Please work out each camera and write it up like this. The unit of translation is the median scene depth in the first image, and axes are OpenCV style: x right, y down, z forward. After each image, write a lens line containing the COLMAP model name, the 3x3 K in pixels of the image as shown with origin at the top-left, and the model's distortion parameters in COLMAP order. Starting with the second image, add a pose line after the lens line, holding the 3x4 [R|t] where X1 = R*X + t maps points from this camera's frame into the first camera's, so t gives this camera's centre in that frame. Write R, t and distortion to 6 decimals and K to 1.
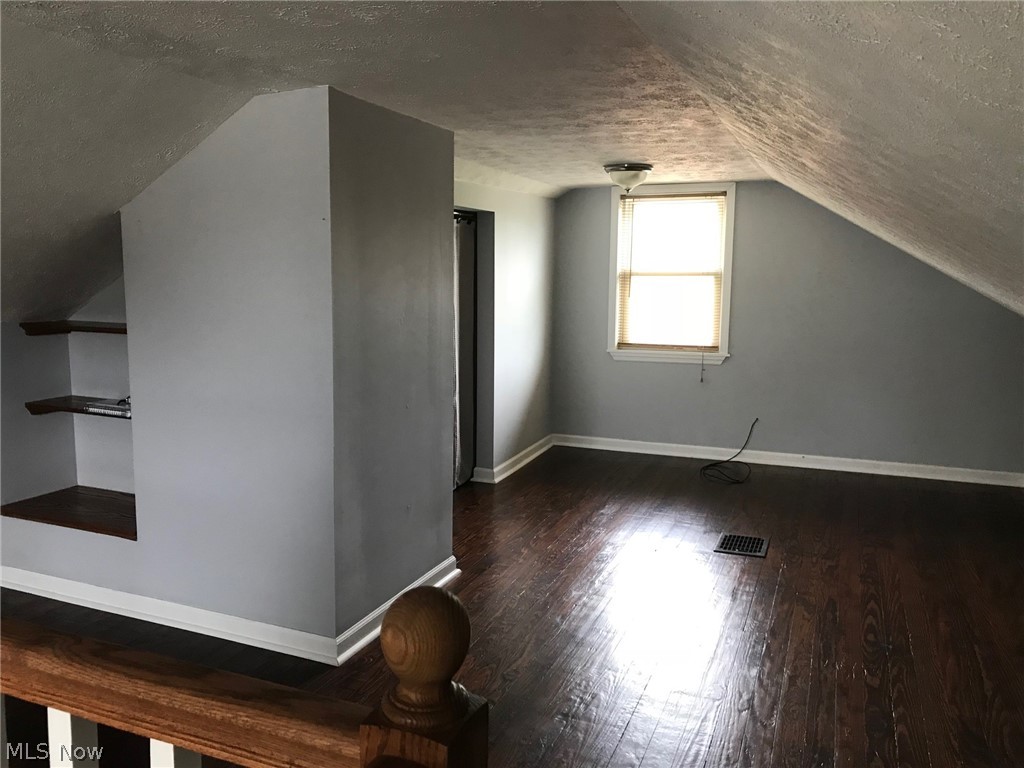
lens RADIAL K [[836.5, 0, 508.7], [0, 836.5, 388.4], [0, 0, 1]] dist [0.048085, -0.065935]
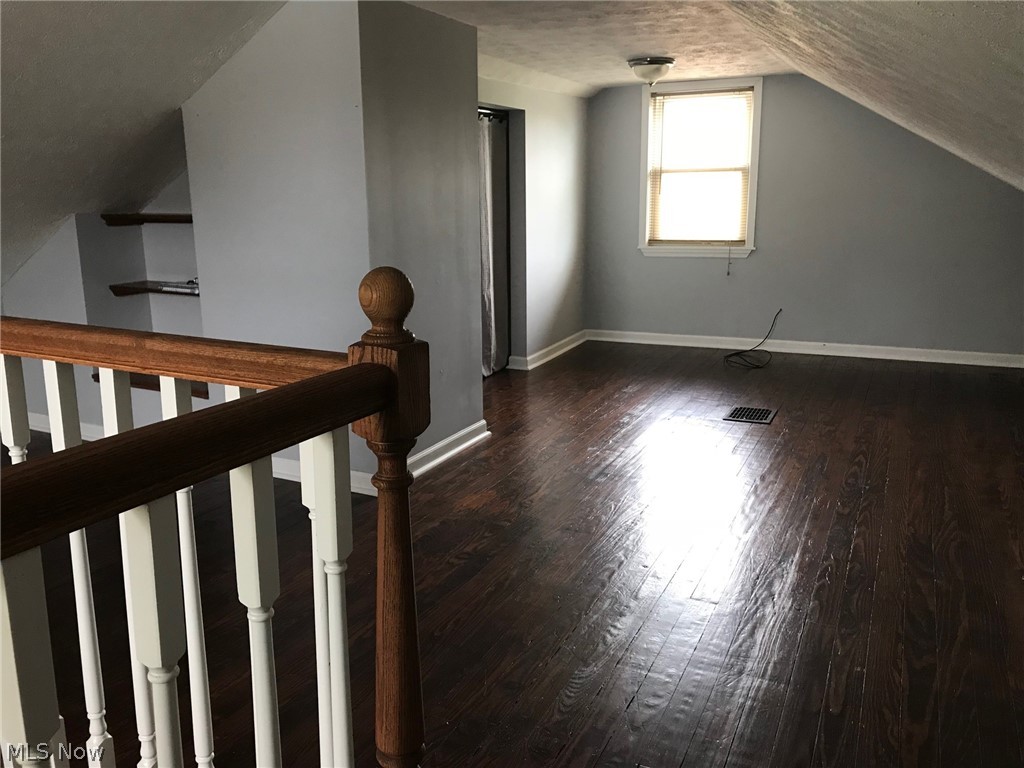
lens RADIAL K [[836.5, 0, 511.7], [0, 836.5, 385.1], [0, 0, 1]] dist [0.048085, -0.065935]
pose [[0.997944, -0.005034, -0.063895, 0.039902], [0.010515, 0.996263, 0.085732, 0.052971], [0.063224, -0.086227, 0.994267, -0.100149]]
